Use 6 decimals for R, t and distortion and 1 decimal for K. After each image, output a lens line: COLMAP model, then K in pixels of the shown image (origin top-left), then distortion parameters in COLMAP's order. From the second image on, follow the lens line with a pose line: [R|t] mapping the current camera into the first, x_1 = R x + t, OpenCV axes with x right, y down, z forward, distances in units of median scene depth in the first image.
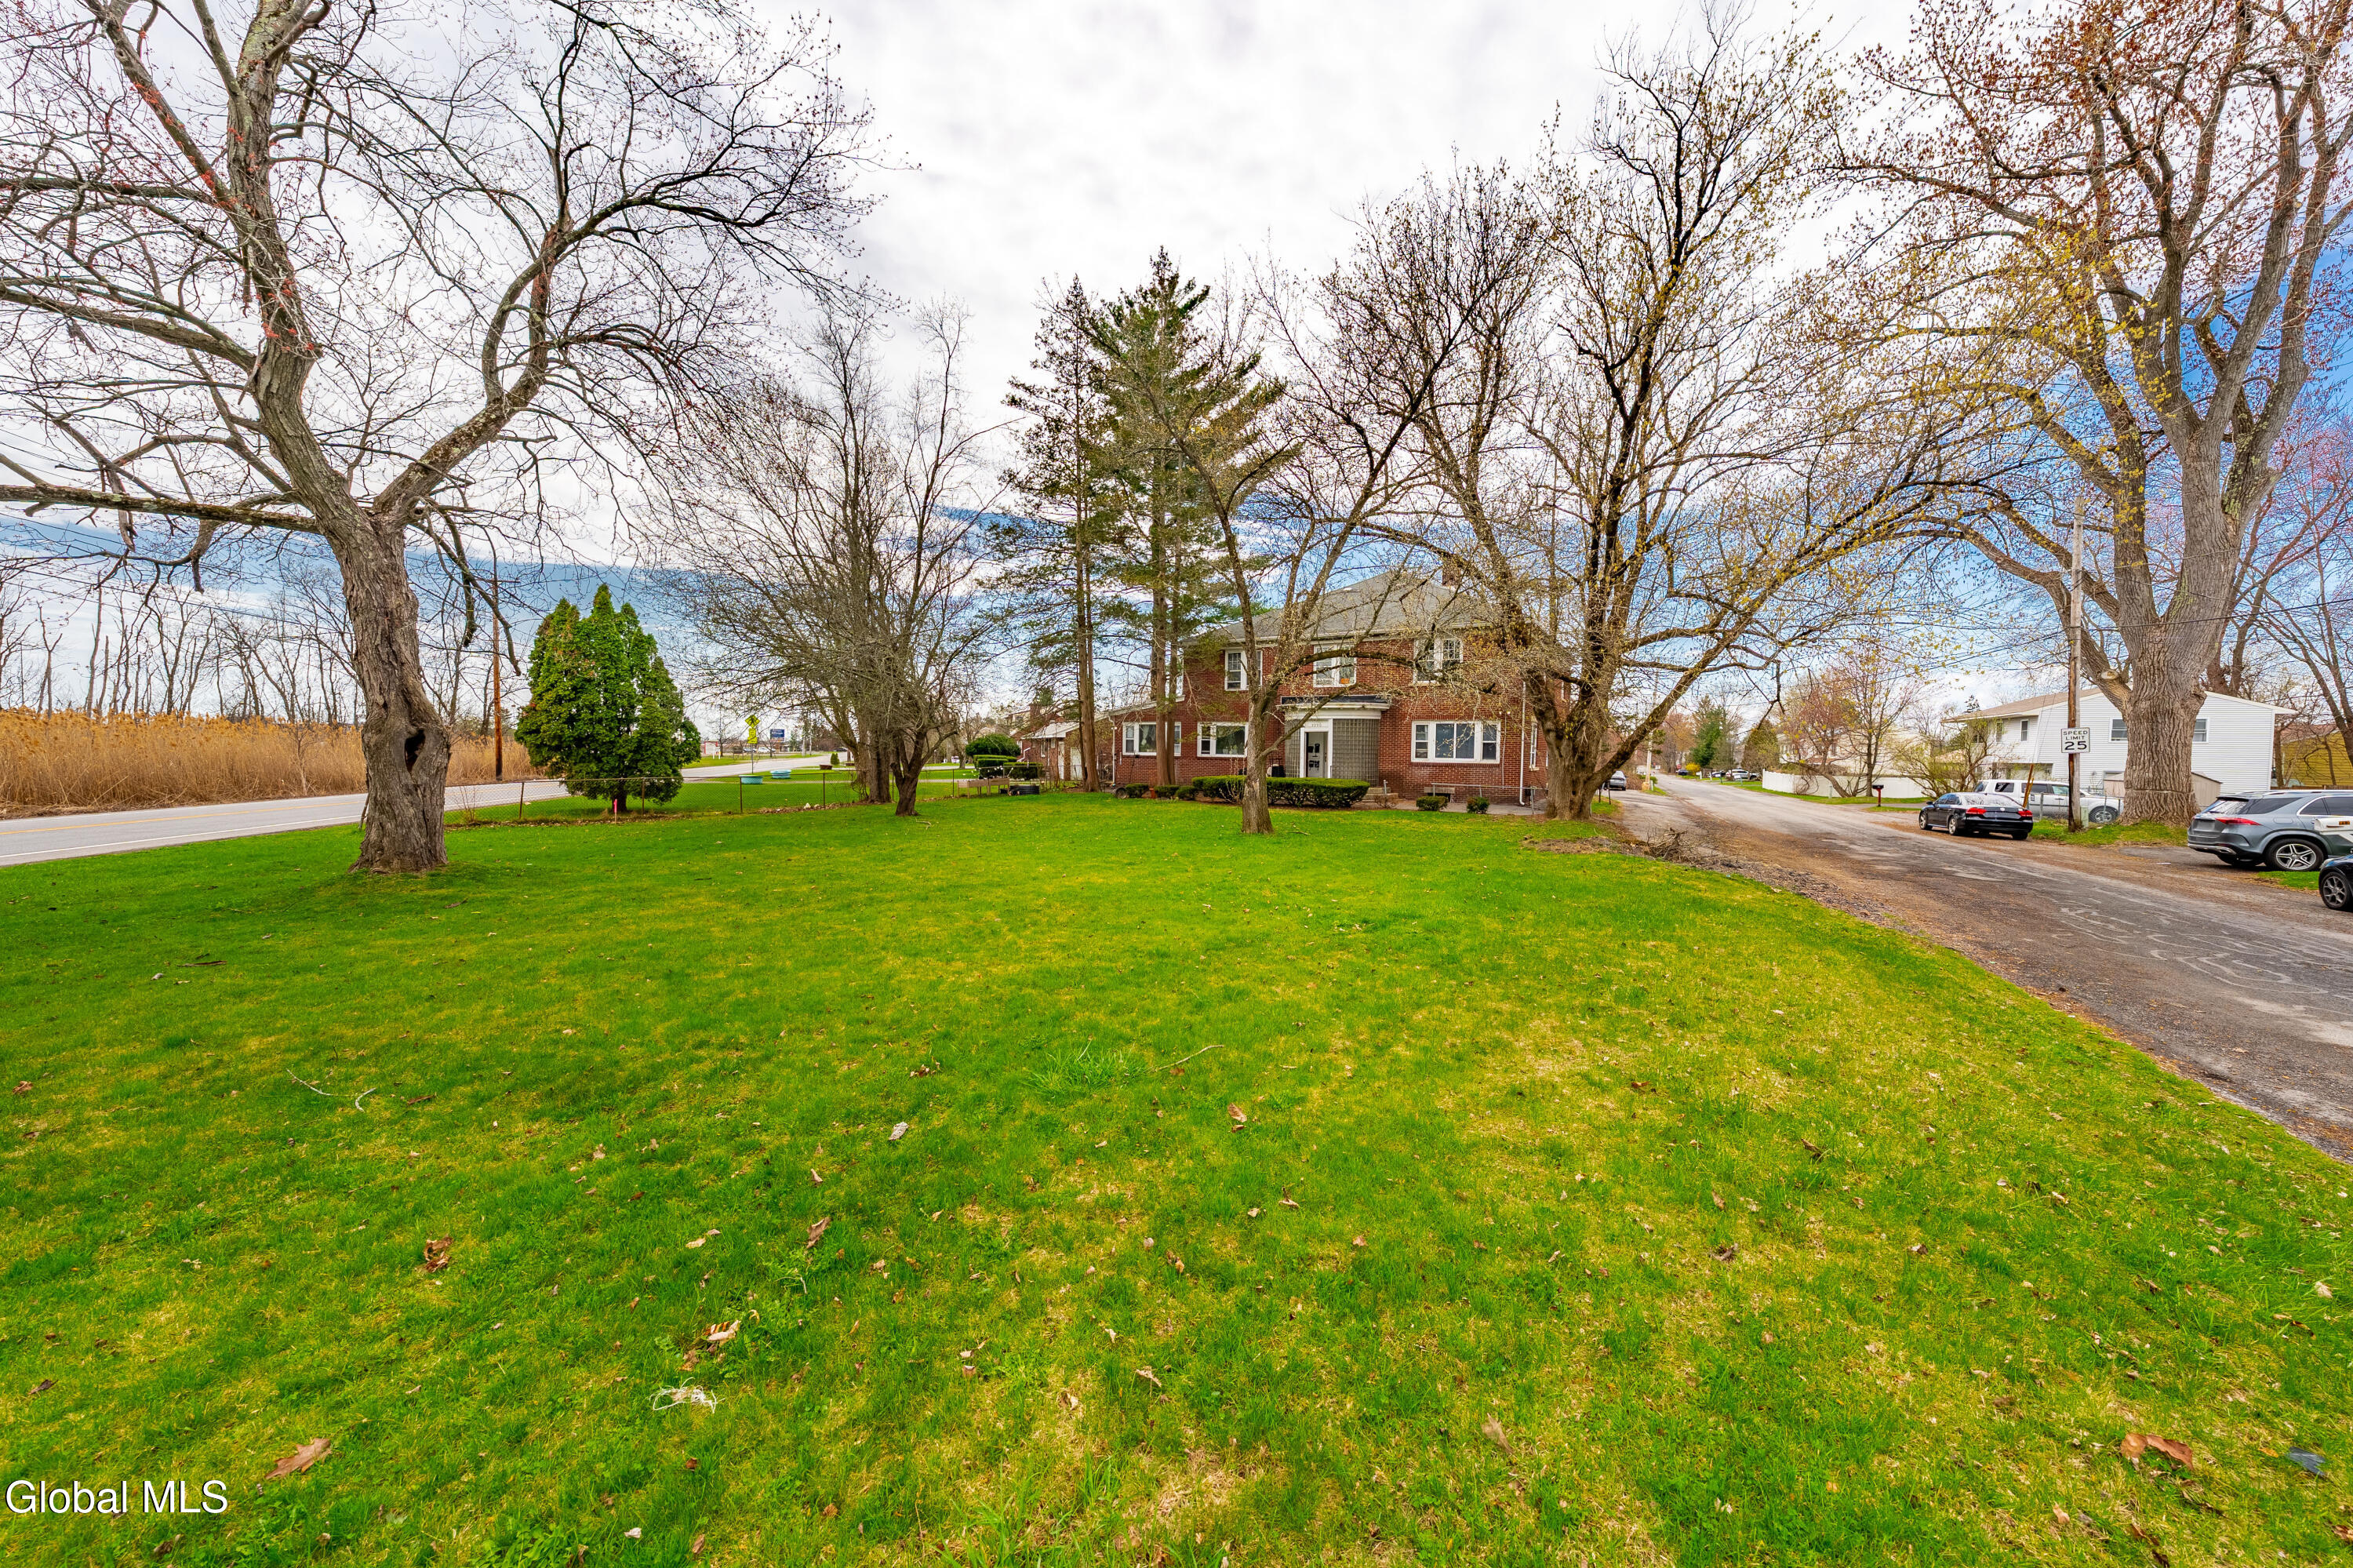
lens RADIAL K [[819.8, 0, 1173.9], [0, 819.8, 778.6], [0, 0, 1]] dist [0.000183, -0.001201]
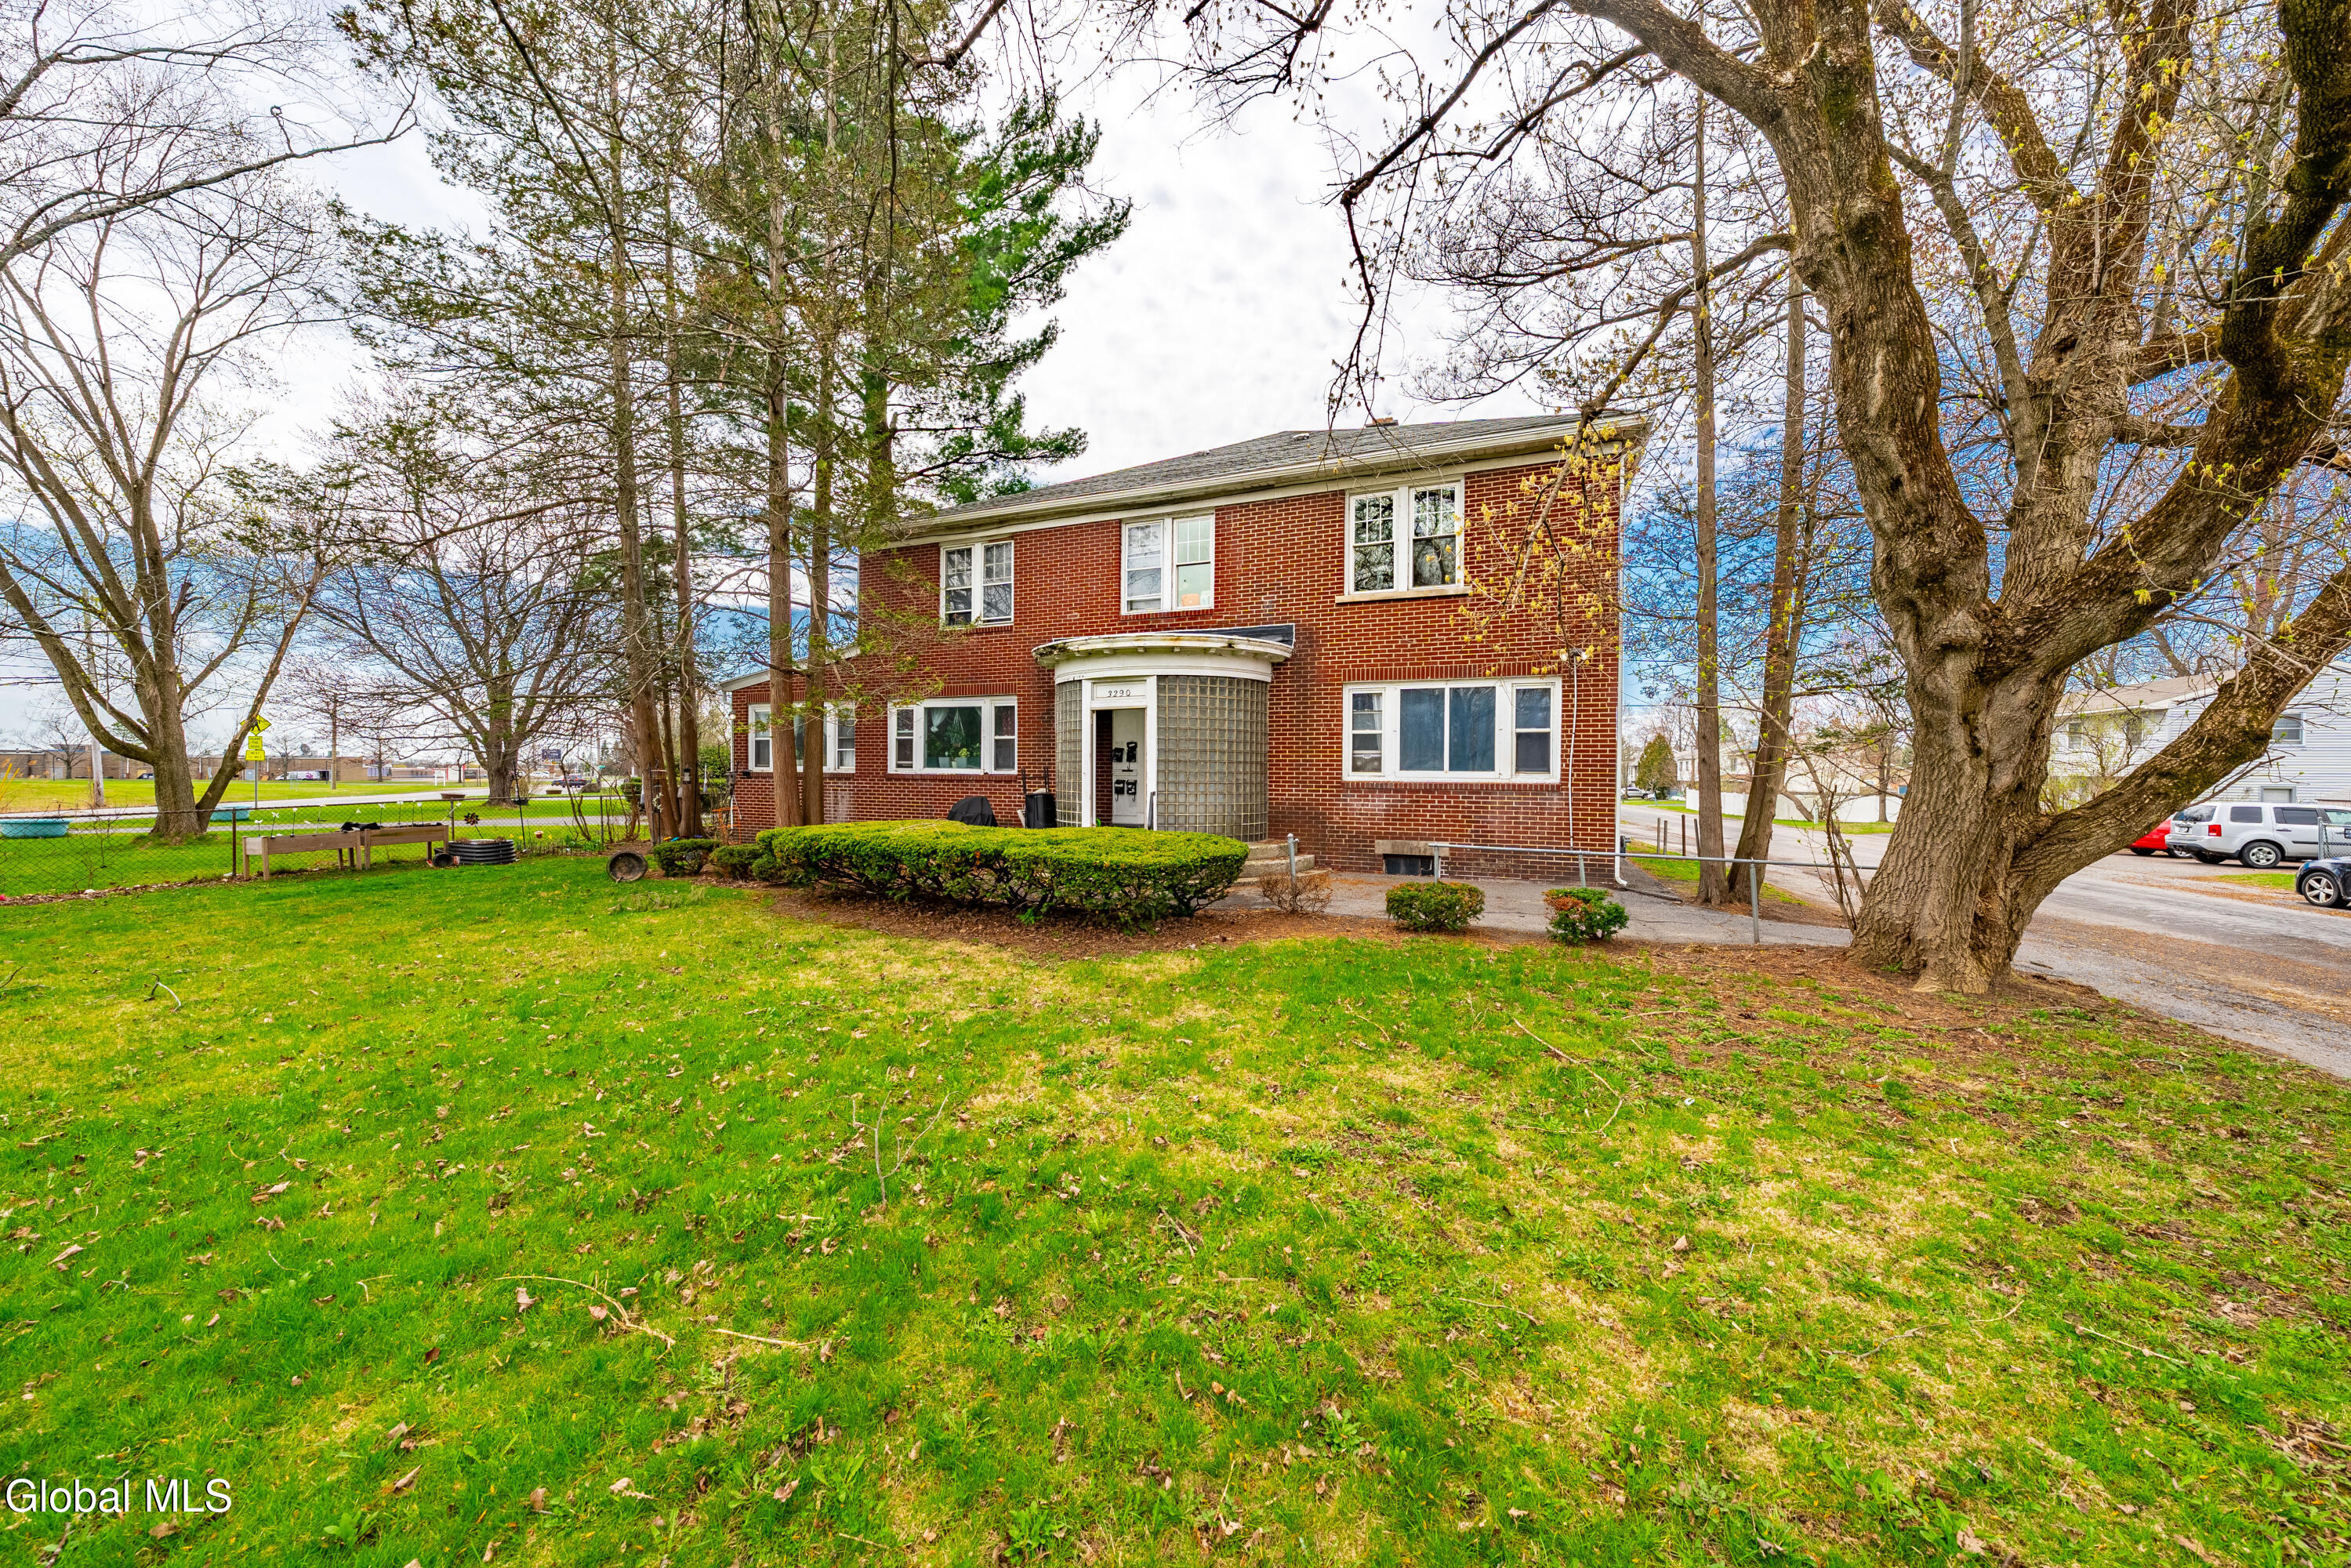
lens RADIAL K [[819.1, 0, 1176.3], [0, 819.1, 787.9], [0, 0, 1]] dist [0.000183, -0.001201]
pose [[0.987717, -0.010705, 0.155883, 0.139783], [0.013120, 0.999809, -0.014473, -0.011787], [-0.155699, 0.016341, 0.987669, 0.603113]]
